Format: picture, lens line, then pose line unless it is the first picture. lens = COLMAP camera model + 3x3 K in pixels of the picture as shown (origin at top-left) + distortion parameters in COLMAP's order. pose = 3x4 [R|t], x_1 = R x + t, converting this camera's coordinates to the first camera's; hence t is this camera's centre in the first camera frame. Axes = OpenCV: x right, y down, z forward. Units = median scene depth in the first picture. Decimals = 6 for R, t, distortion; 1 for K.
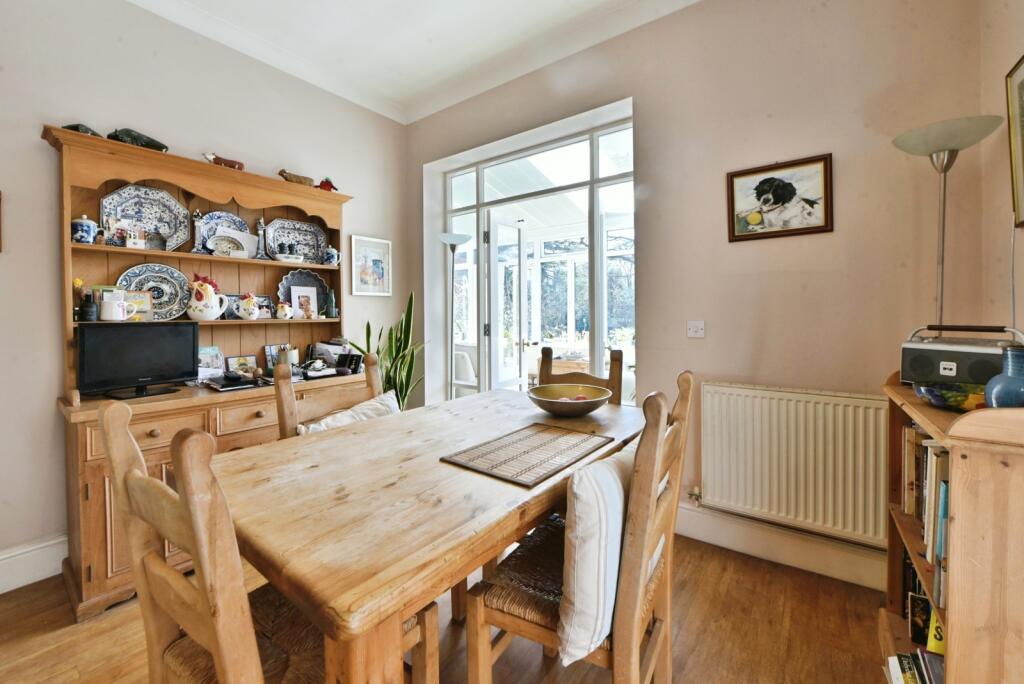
lens RADIAL K [[406.2, 0, 513.7], [0, 406.2, 323.9], [0, 0, 1]] dist [-0.001554, -0.000307]
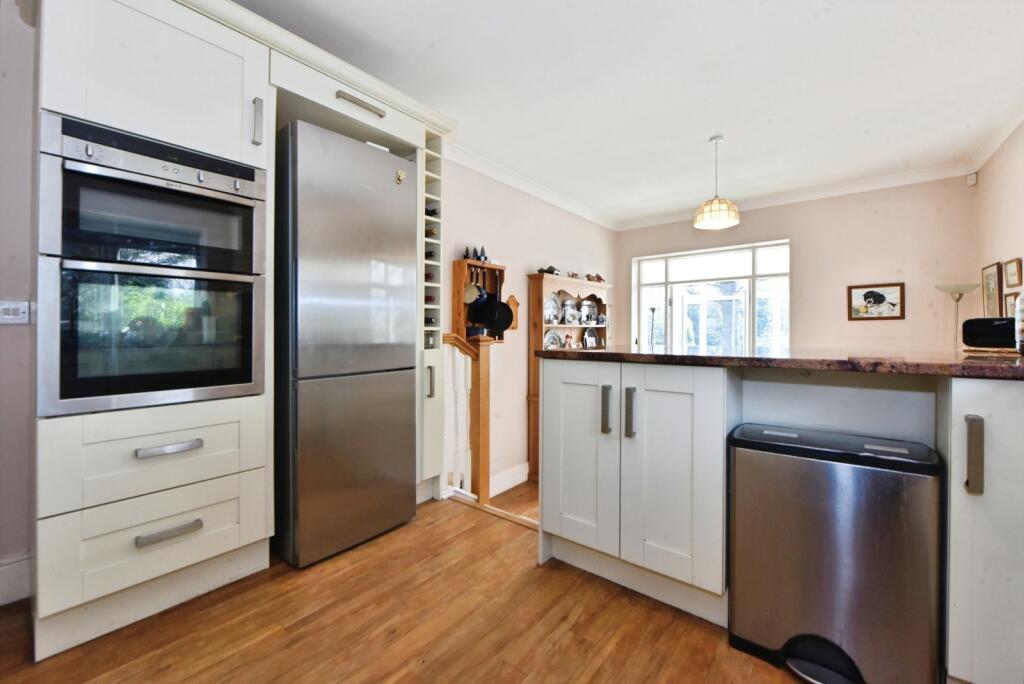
lens RADIAL K [[419.3, 0, 512.0], [0, 419.3, 342.0], [0, 0, 1]] dist [-0.000251, -0.000121]
pose [[0.999583, 0.003185, -0.028710, -1.095667], [-0.003180, 0.999995, 0.000207, -0.097508], [0.028711, -0.000116, 0.999588, -1.136993]]
